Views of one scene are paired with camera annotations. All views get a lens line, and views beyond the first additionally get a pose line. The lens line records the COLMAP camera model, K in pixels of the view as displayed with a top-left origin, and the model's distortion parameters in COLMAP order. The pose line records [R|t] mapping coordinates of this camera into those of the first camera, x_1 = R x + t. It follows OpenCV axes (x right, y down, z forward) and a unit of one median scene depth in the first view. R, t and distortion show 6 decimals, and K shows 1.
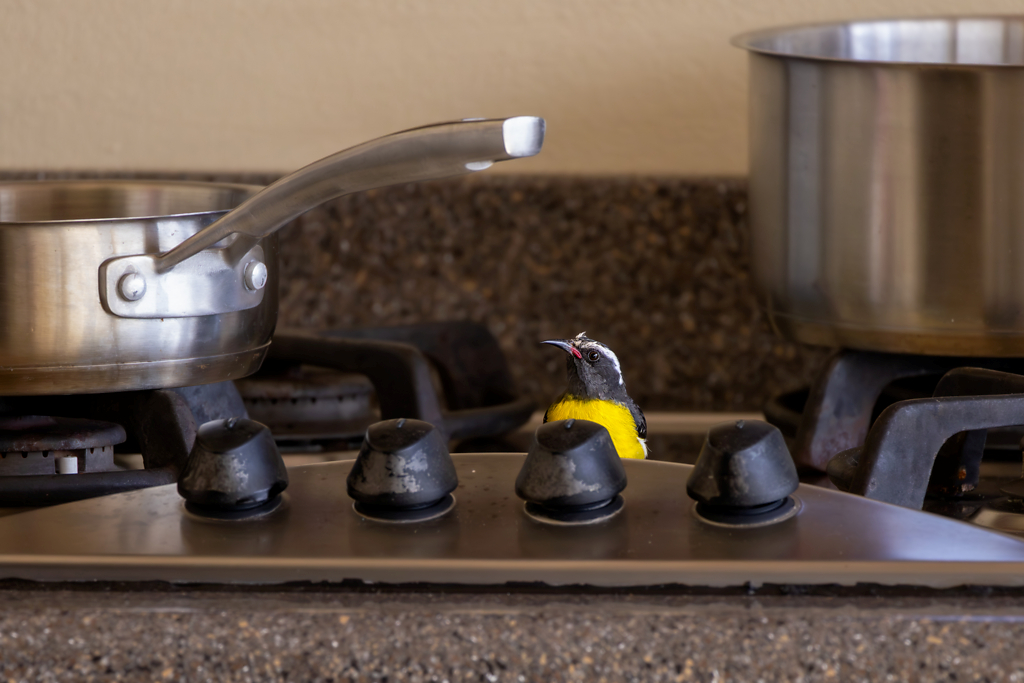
lens RADIAL K [[4414.8, 0, 511.8], [0, 4414.8, 343.9], [0, 0, 1]] dist [-0.127959, 0.000000]
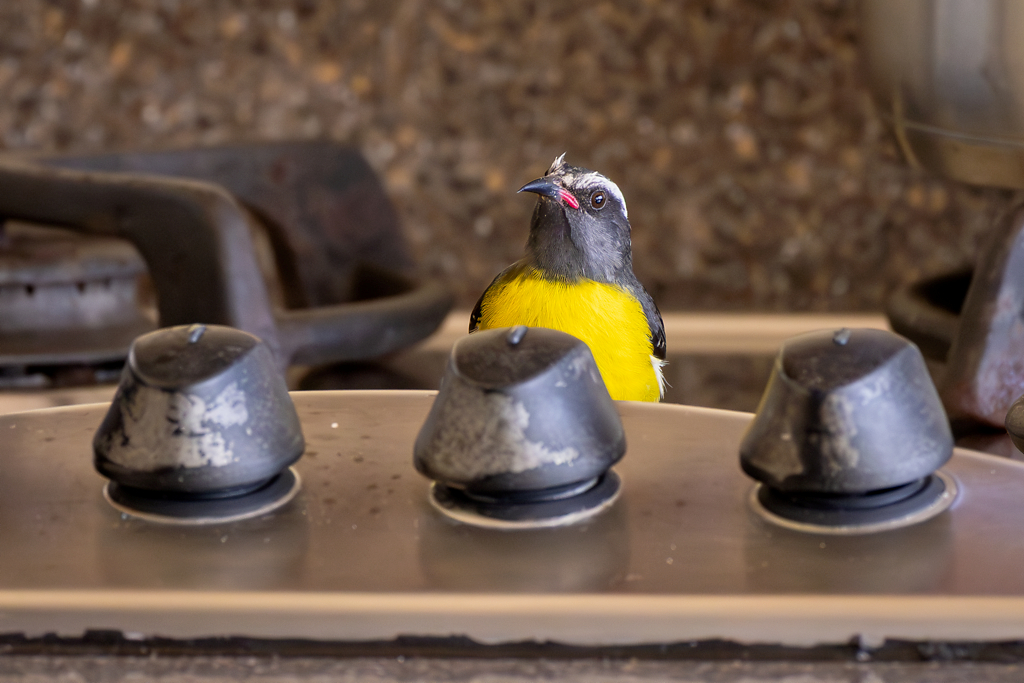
lens RADIAL K [[4414.8, 0, 510.1], [0, 4414.8, 340.9], [0, 0, 1]] dist [-0.127959, 0.000000]
pose [[0.999729, 0.000955, 0.023255, 0.000014], [-0.001342, 0.999861, 0.016634, 0.010054], [-0.023235, -0.016660, 0.999591, 0.475222]]
